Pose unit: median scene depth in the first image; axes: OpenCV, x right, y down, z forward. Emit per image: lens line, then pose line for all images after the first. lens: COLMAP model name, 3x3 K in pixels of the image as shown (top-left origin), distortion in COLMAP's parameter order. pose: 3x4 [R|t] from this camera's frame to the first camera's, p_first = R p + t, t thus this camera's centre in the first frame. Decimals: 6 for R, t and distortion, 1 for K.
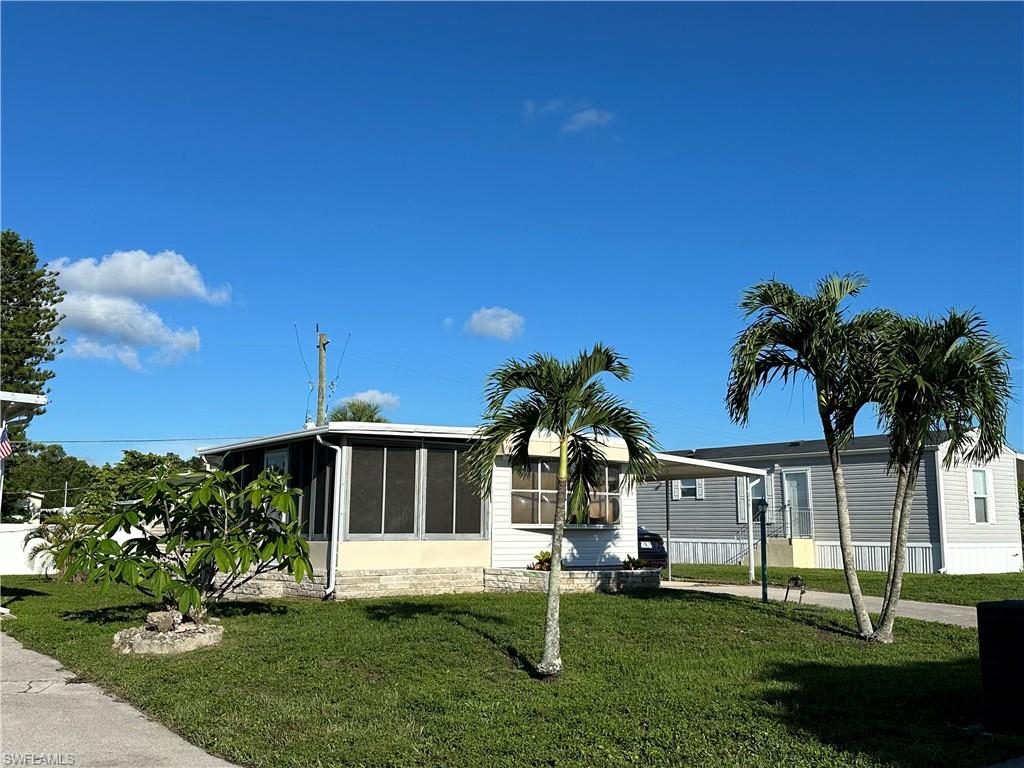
lens RADIAL K [[978.7, 0, 512.0], [0, 978.7, 384.0], [0, 0, 1]] dist [0.134231, -0.001286]
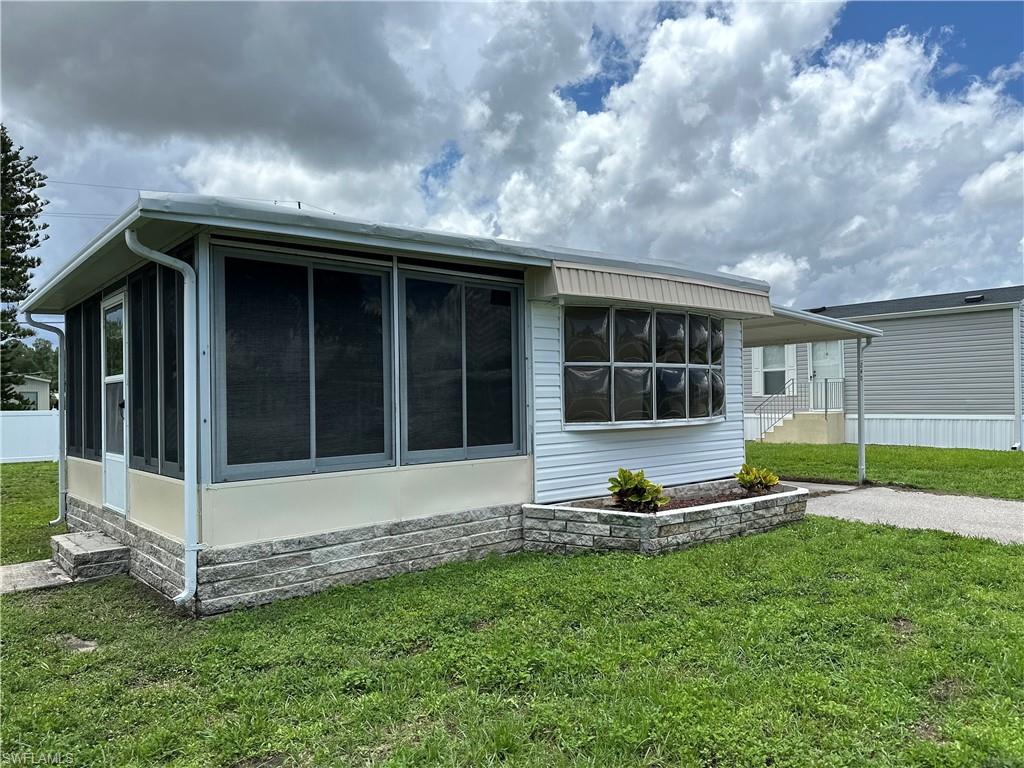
lens RADIAL K [[715.8, 0, 516.9], [0, 715.8, 392.9], [0, 0, 1]] dist [0.083547, -0.093098]
pose [[0.998824, -0.021791, 0.043306, -0.046673], [0.015680, 0.990480, 0.136759, 0.071636], [-0.045874, -0.135919, 0.989657, 0.620189]]
